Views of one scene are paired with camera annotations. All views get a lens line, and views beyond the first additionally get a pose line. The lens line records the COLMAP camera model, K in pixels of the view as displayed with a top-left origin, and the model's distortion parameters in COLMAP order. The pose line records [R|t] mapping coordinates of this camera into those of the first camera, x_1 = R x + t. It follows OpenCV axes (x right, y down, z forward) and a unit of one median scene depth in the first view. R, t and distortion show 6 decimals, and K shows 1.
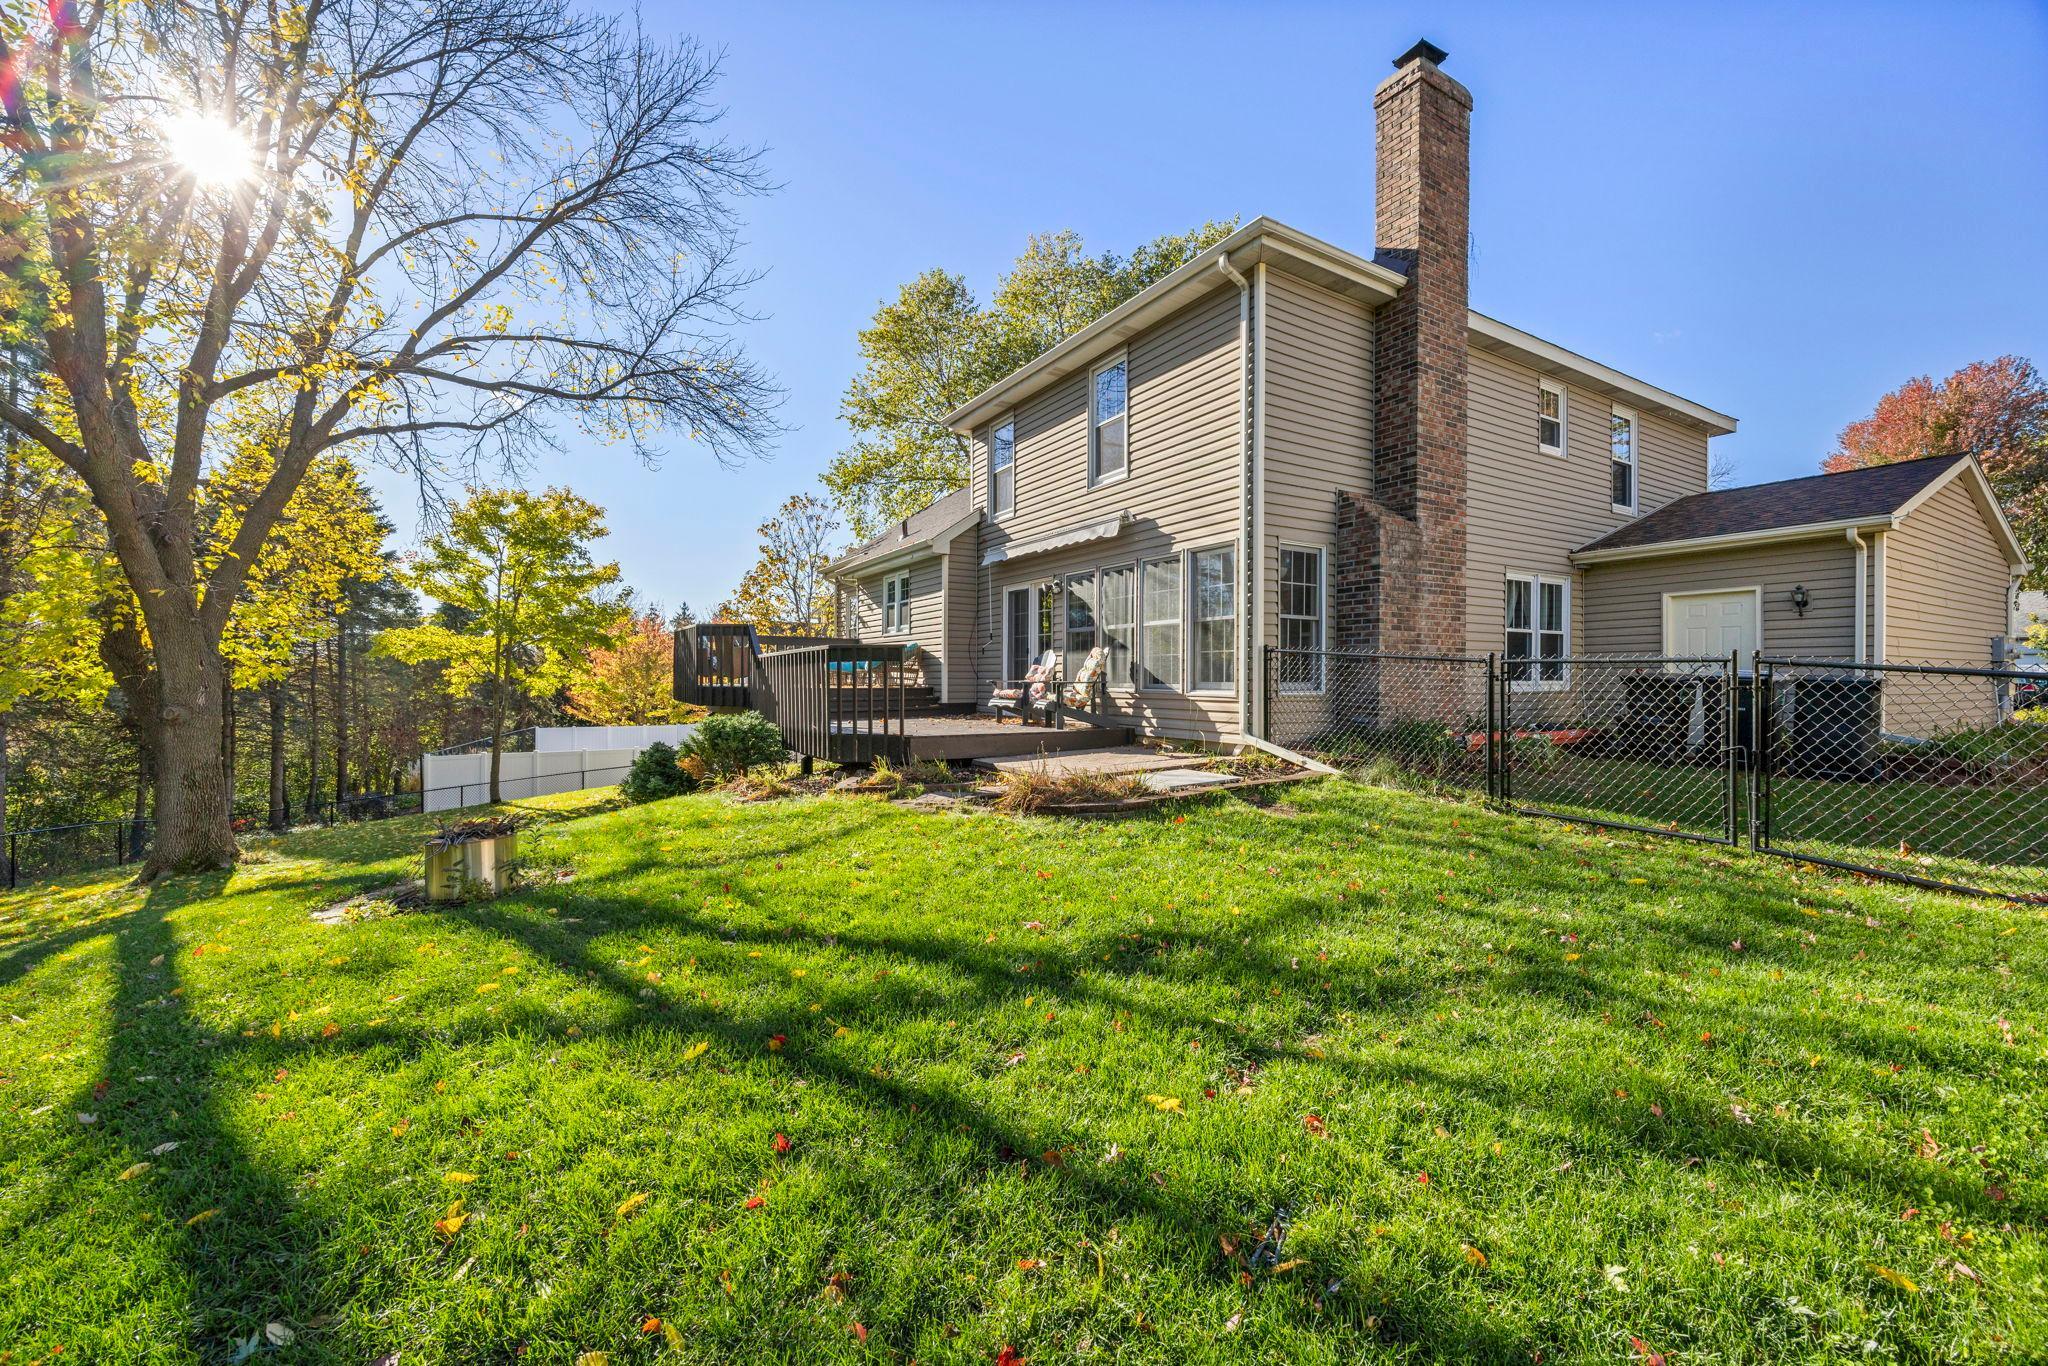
lens RADIAL K [[803.9, 0, 1024.0], [0, 803.9, 683.0], [0, 0, 1]] dist [0.000159, 0.000093]
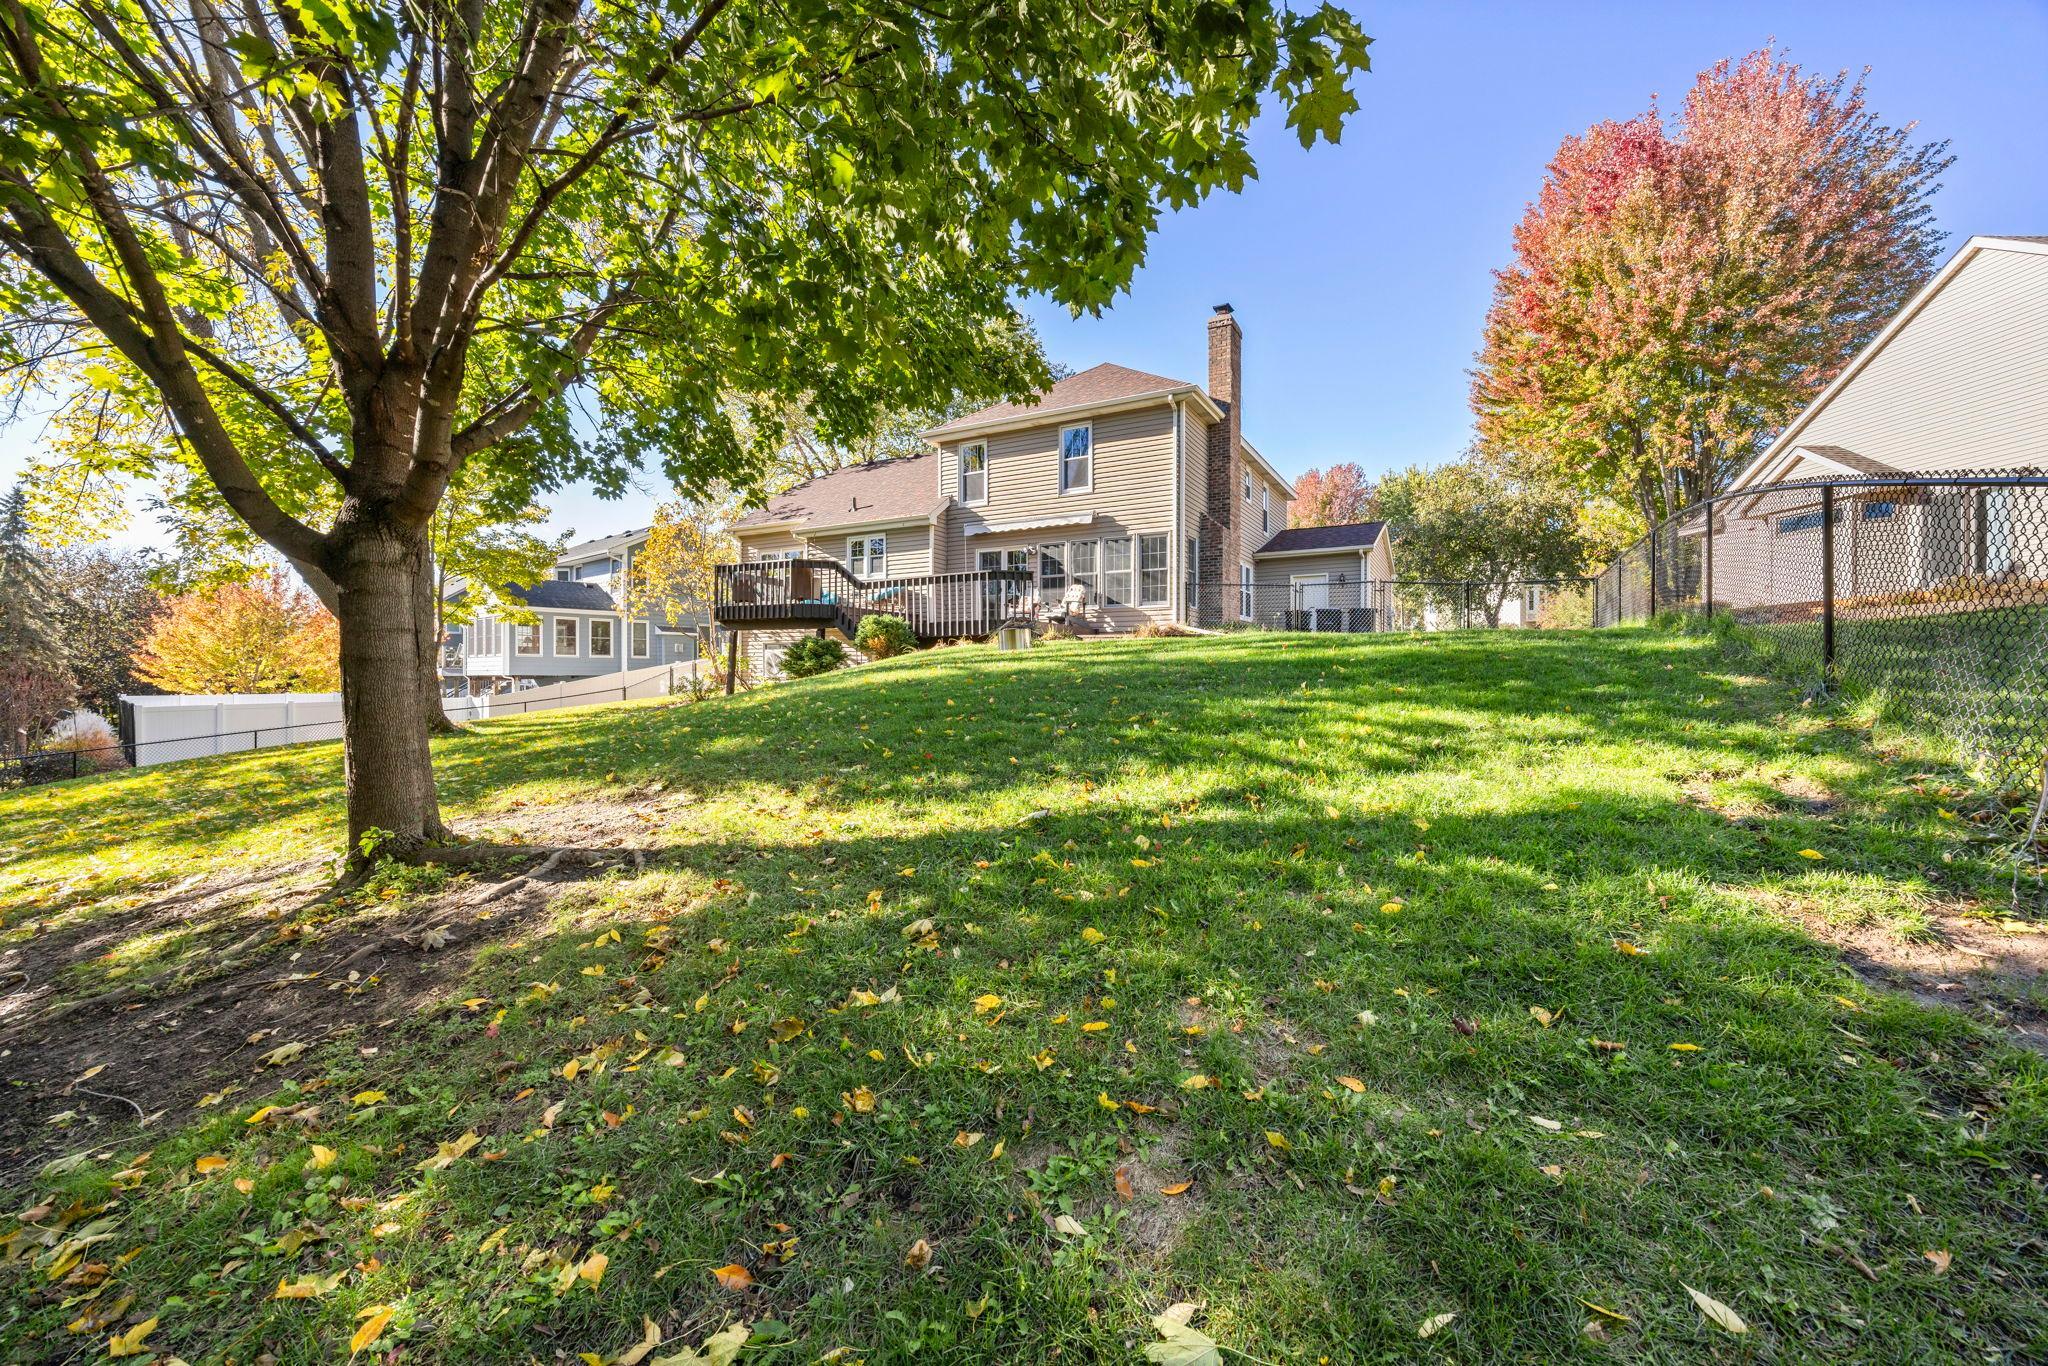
lens RADIAL K [[803.9, 0, 1024.0], [0, 803.9, 683.0], [0, 0, 1]] dist [0.000159, 0.000093]
pose [[0.870098, -0.005205, 0.492851, -0.952218], [0.003954, 0.999986, 0.003581, 0.179728], [-0.492862, -0.001167, 0.870107, -0.542326]]
